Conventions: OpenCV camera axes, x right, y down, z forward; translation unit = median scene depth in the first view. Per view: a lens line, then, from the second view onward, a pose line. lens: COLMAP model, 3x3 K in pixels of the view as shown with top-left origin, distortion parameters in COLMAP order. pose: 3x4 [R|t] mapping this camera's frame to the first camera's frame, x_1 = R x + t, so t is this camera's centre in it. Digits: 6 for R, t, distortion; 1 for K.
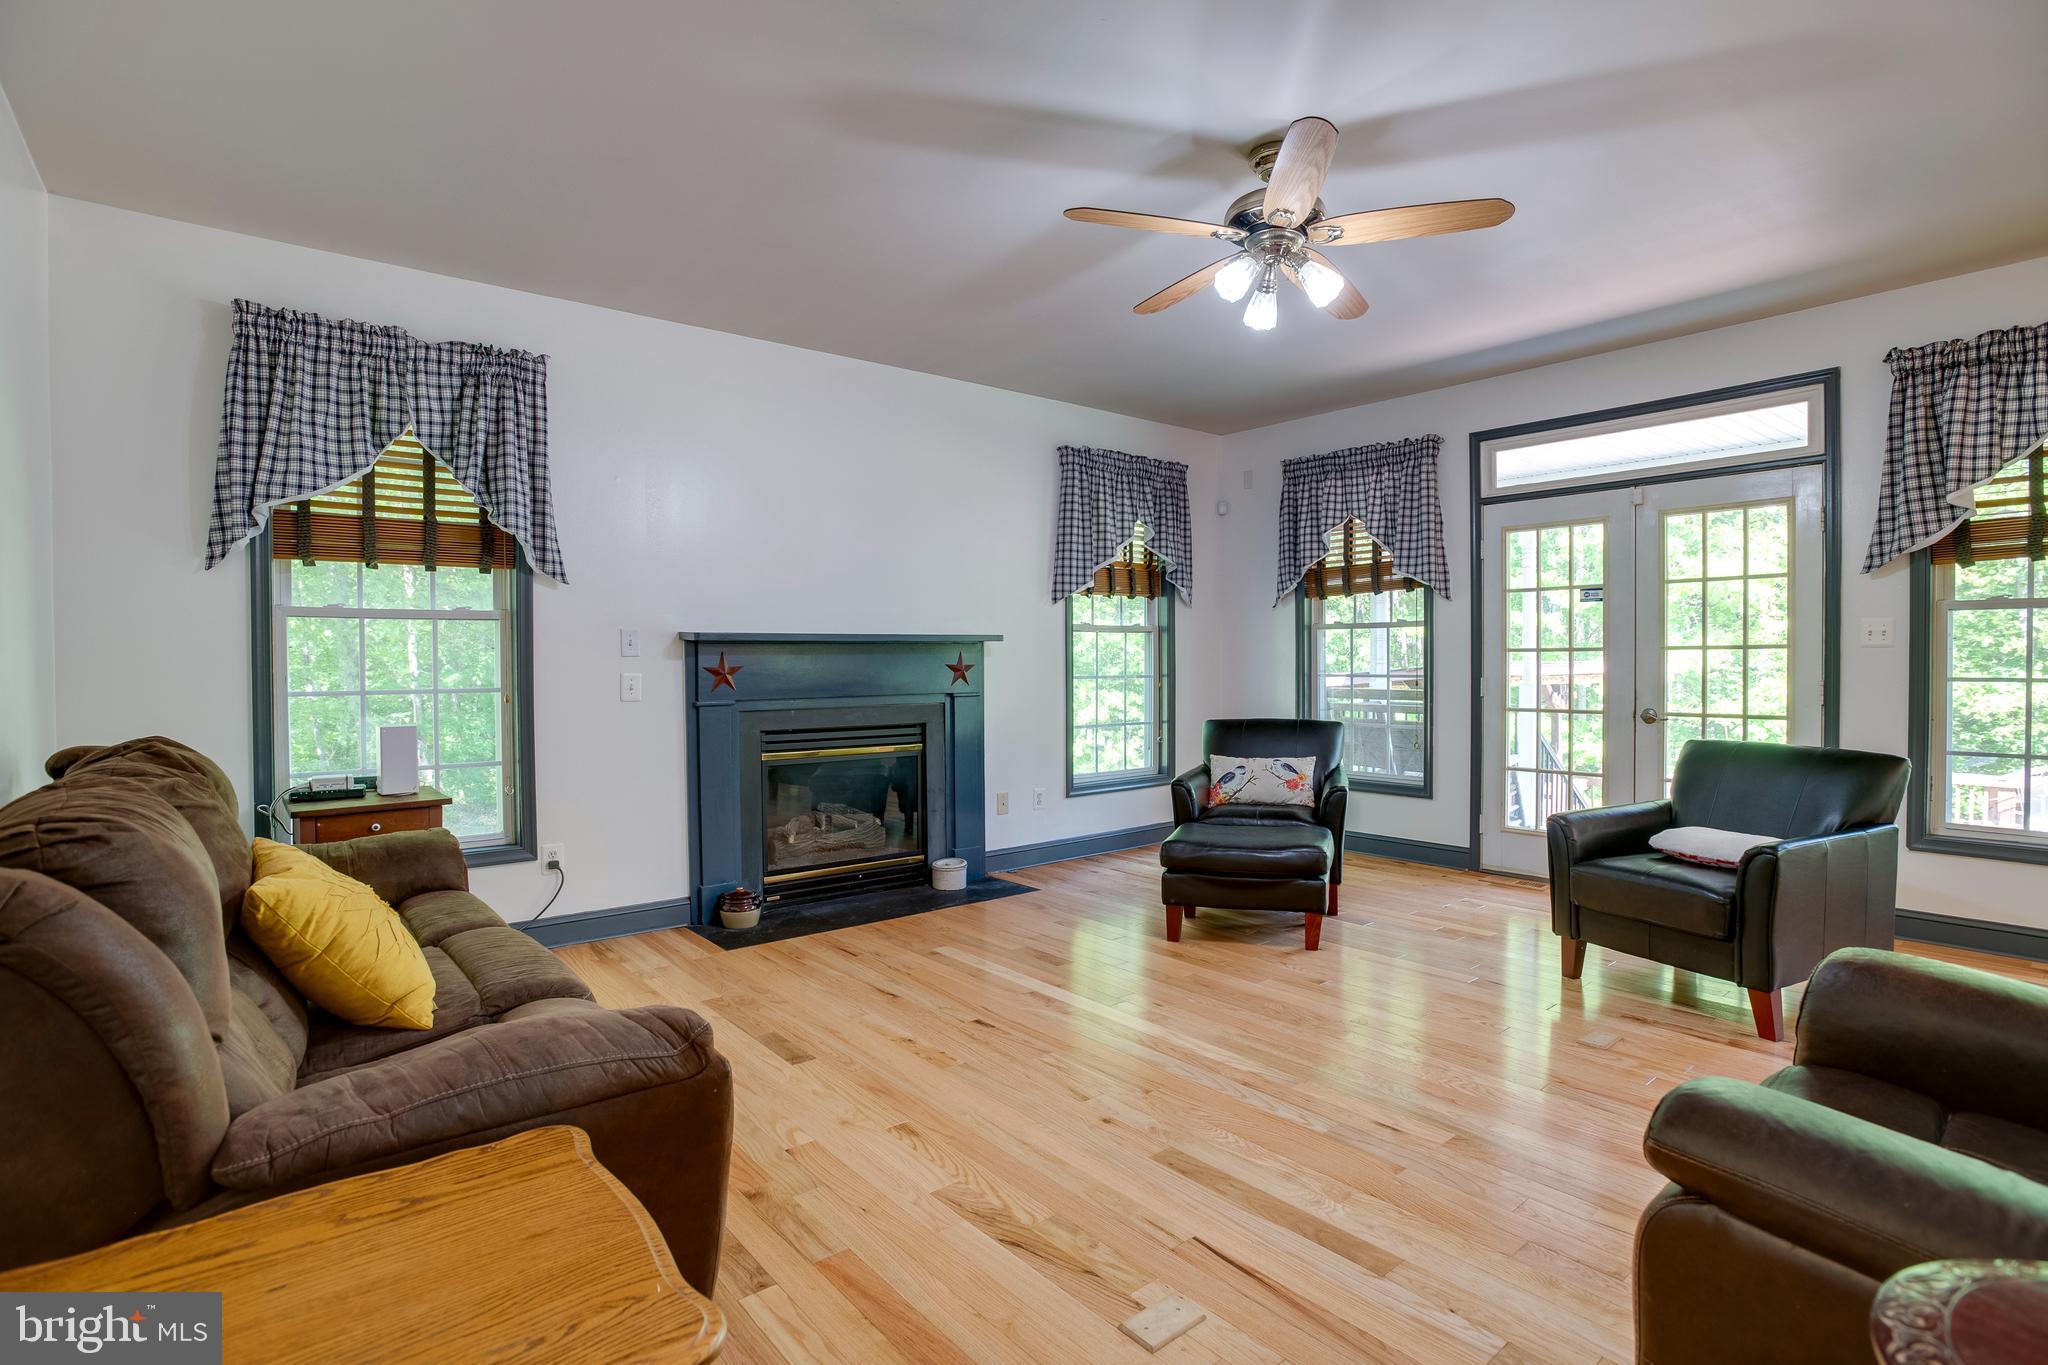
lens RADIAL K [[996.1, 0, 1012.0], [0, 996.1, 674.1], [0, 0, 1]] dist [-0.055553, 0.020382]
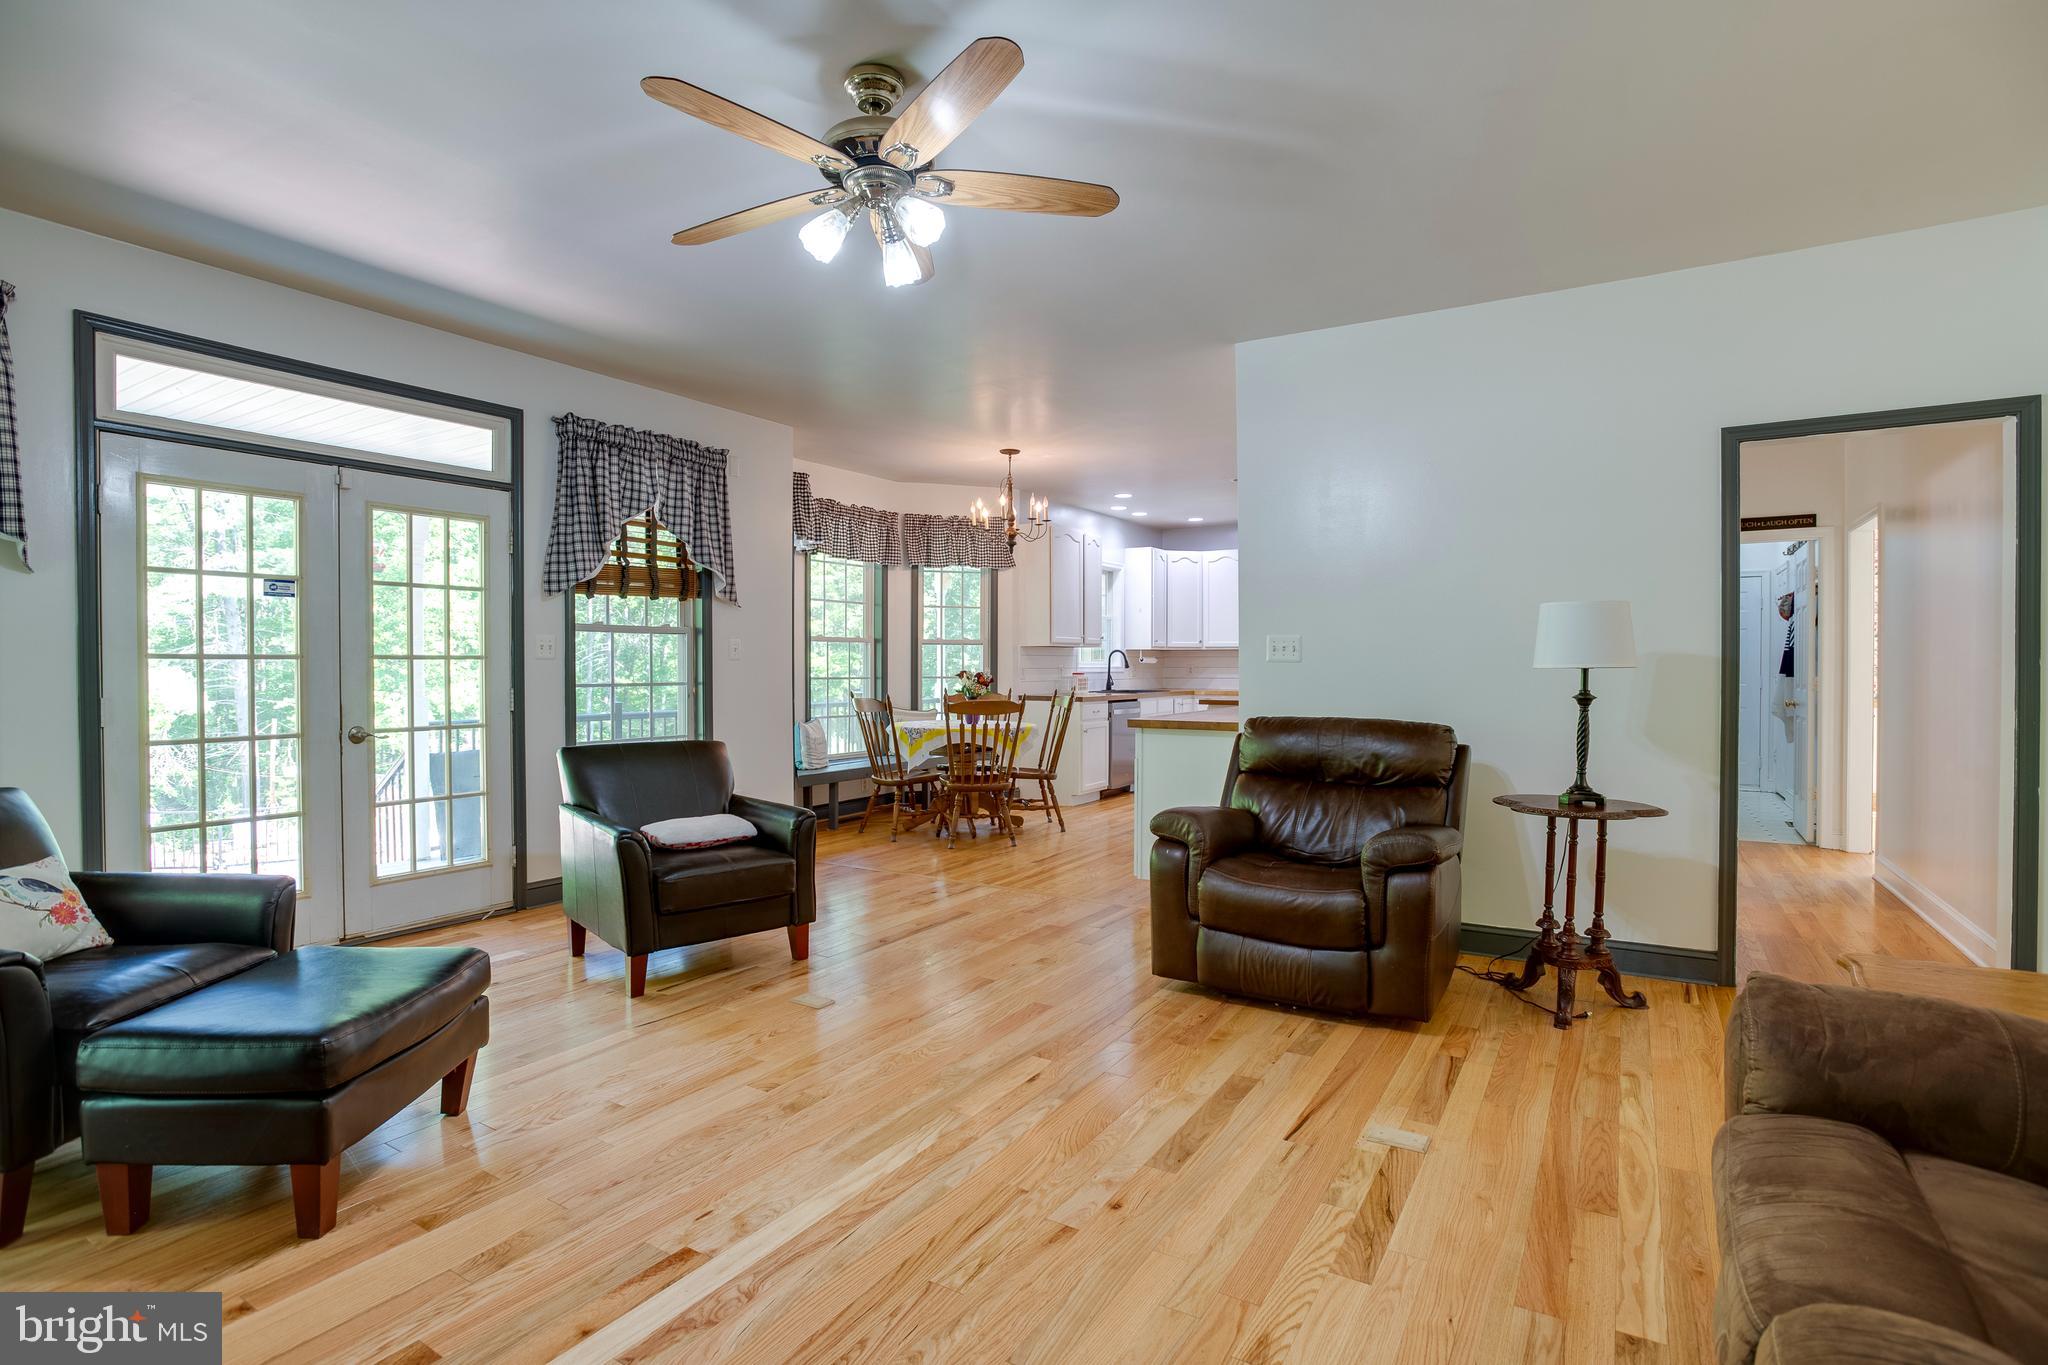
lens RADIAL K [[996.1, 0, 1031.9], [0, 996.1, 673.1], [0, 0, 1]] dist [-0.055553, 0.020382]
pose [[-0.341352, -0.000440, 0.939936, -0.454066], [0.015992, 0.999852, 0.006276, -0.009932], [-0.939800, 0.017173, -0.341294, 0.905316]]
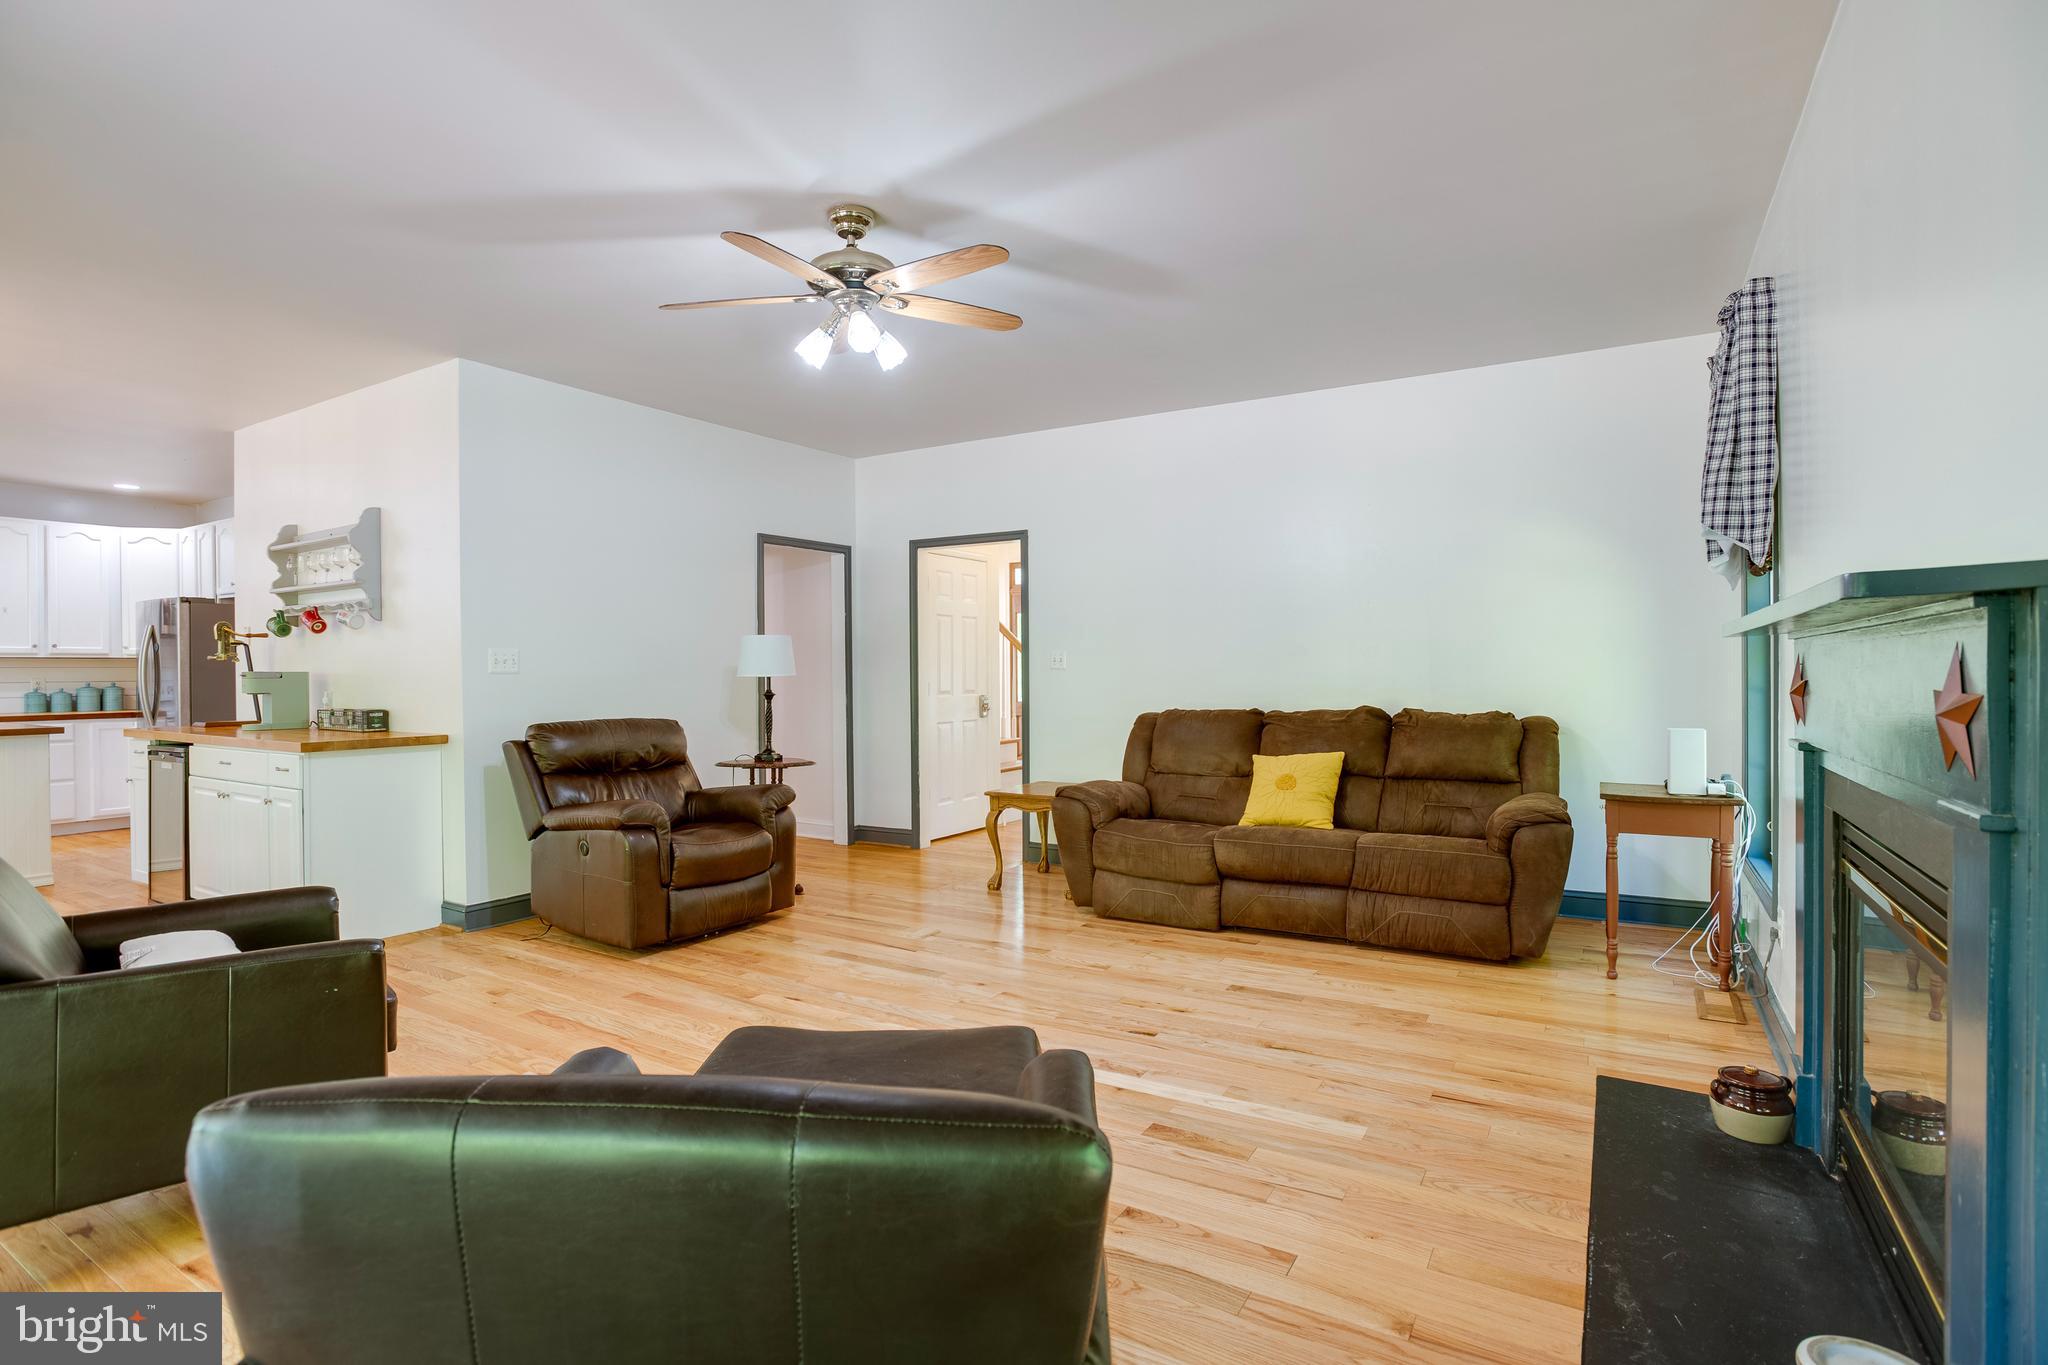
lens RADIAL K [[996.1, 0, 1016.7], [0, 996.1, 665.3], [0, 0, 1]] dist [-0.055553, 0.020382]
pose [[-0.942954, 0.010582, -0.332755, 0.361122], [0.008298, 0.999931, 0.008283, -0.026694], [0.332820, 0.005049, -0.942977, 1.625355]]
